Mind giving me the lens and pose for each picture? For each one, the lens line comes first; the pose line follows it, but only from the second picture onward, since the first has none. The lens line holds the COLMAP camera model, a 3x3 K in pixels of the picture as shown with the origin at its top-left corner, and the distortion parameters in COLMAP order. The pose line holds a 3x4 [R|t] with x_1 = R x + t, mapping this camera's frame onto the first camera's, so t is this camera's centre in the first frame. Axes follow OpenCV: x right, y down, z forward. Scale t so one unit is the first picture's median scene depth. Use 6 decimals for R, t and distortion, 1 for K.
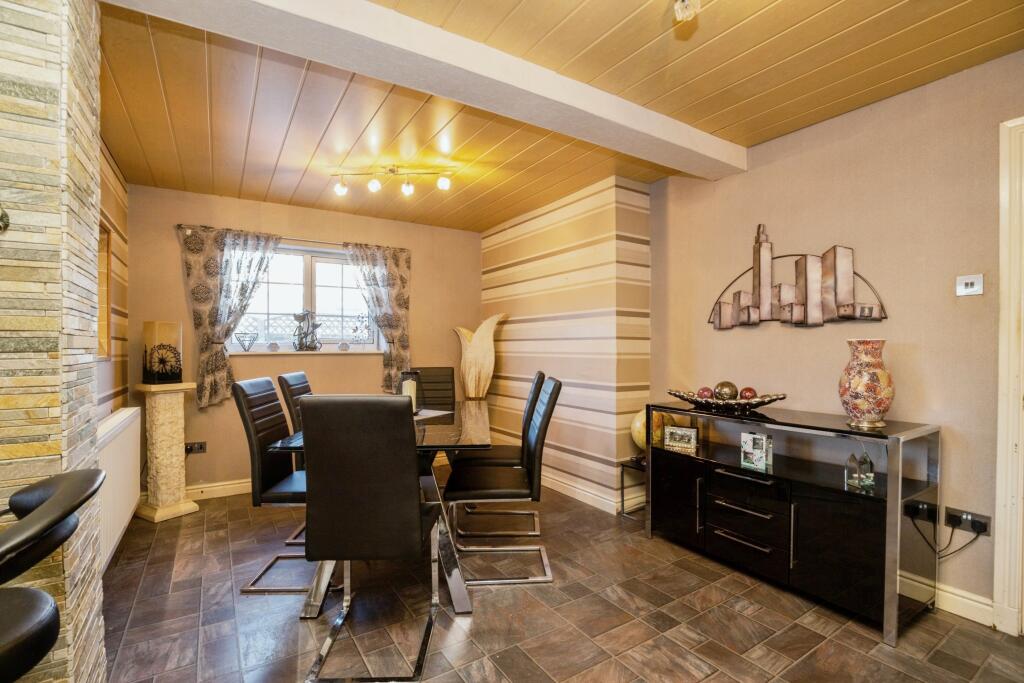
lens RADIAL K [[479.1, 0, 542.8], [0, 479.1, 343.8], [0, 0, 1]] dist [0.102389, -0.049123]
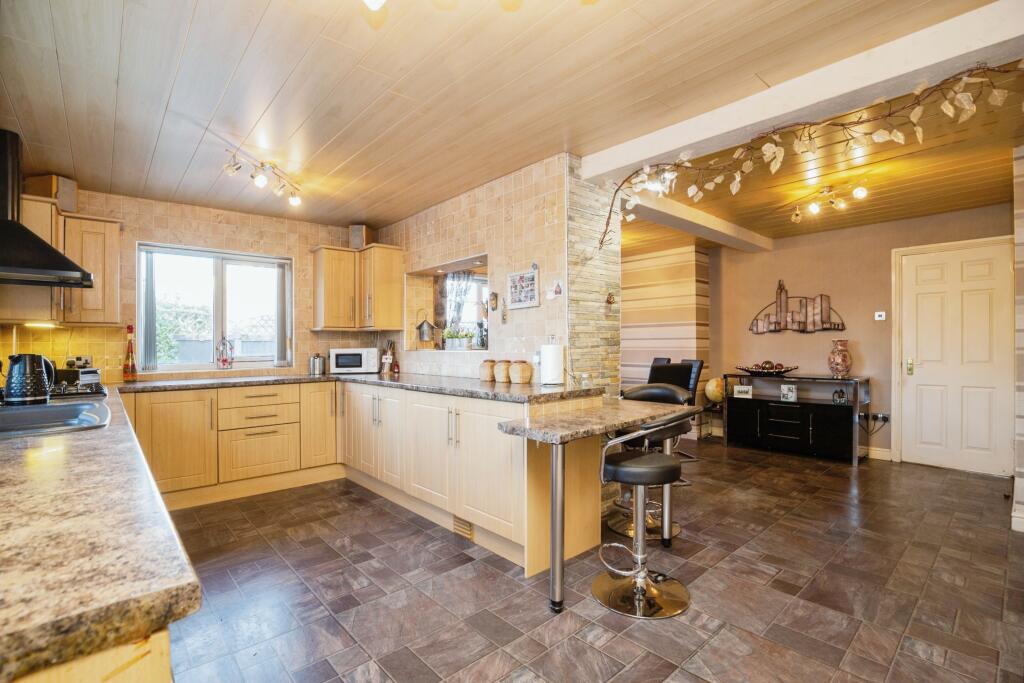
lens RADIAL K [[472.8, 0, 512.0], [0, 472.8, 341.5], [0, 0, 1]] dist [-0.002159, -0.000121]
pose [[0.987136, 0.008355, 0.159667, -0.905485], [-0.005940, 0.999861, -0.015596, 0.035300], [-0.159775, 0.014447, 0.987048, -0.674463]]
